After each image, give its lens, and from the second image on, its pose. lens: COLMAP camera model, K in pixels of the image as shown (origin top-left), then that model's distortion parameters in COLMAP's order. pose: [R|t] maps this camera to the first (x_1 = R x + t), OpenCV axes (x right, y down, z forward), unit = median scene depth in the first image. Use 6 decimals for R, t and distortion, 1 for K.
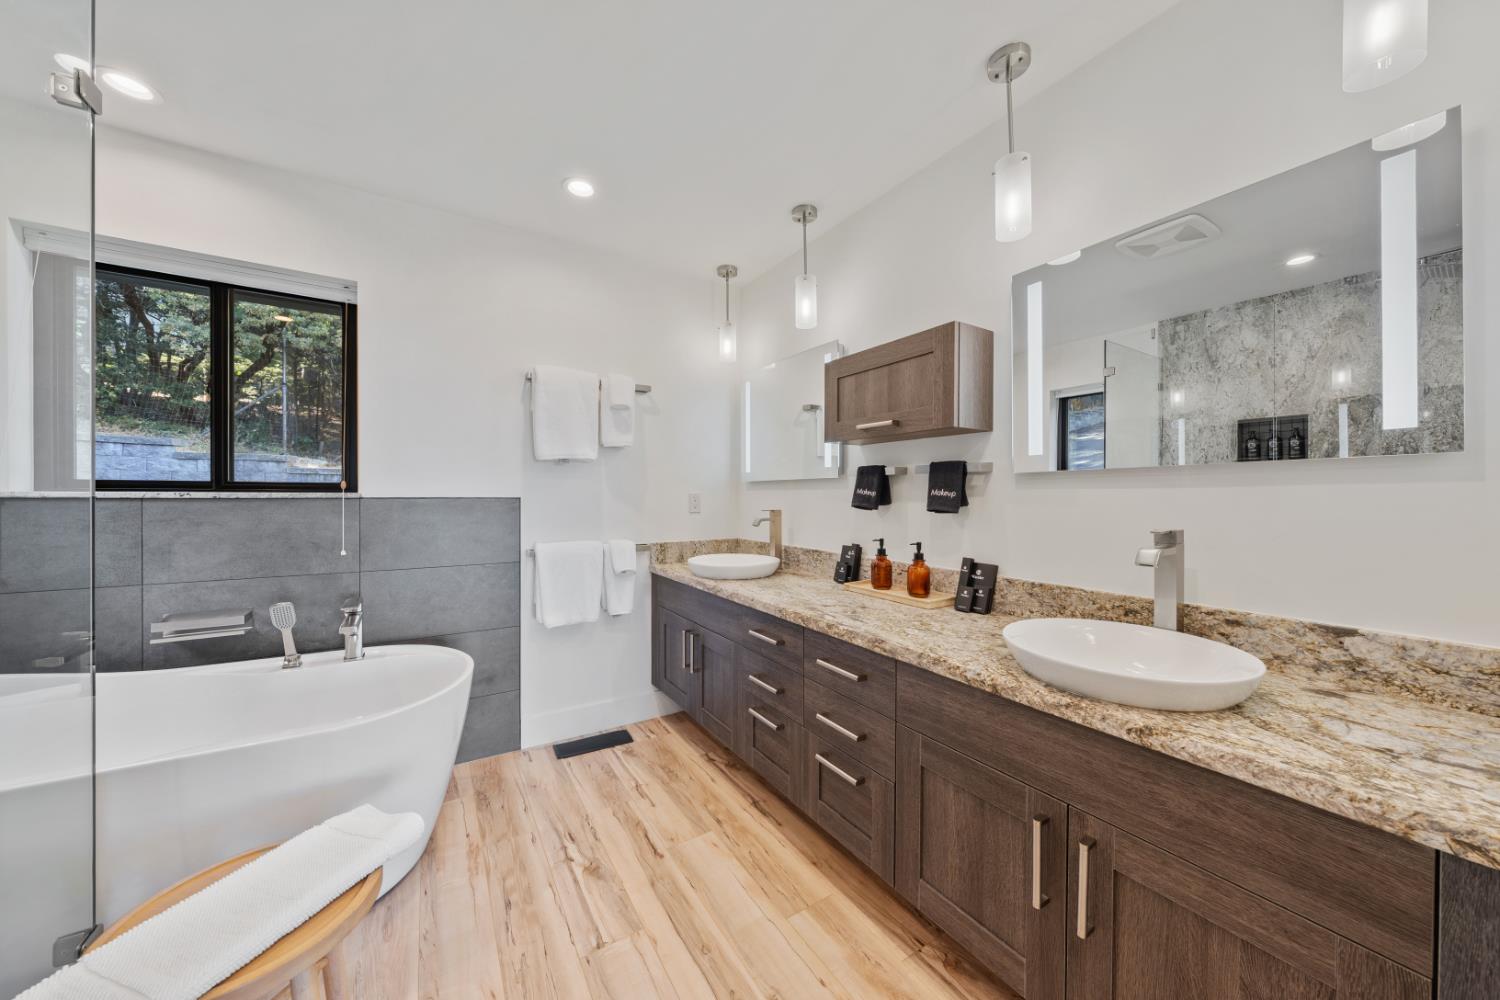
lens RADIAL K [[511.9, 0, 748.0], [0, 511.9, 498.3], [0, 0, 1]] dist [-0.001841, 0.000223]
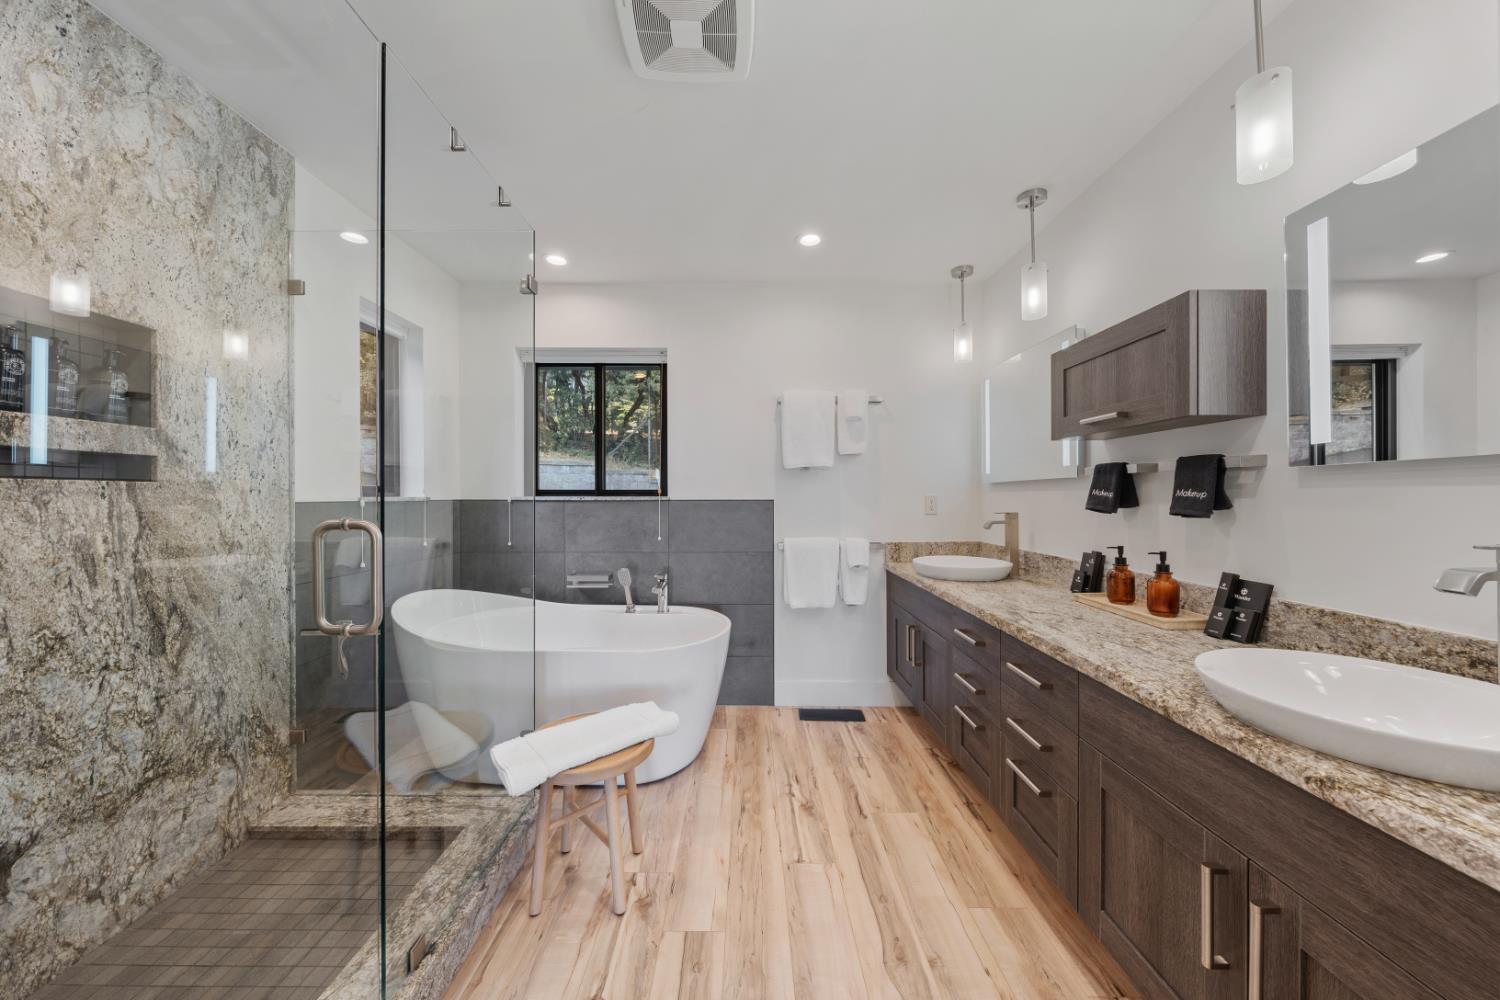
lens RADIAL K [[511.9, 0, 748.0], [0, 511.9, 498.3], [0, 0, 1]] dist [-0.001841, 0.000223]
pose [[0.845461, -0.002992, -0.534029, 0.210696], [0.000447, 0.999988, -0.004893, 0.001263], [0.534037, 0.003898, 0.845452, -0.092899]]
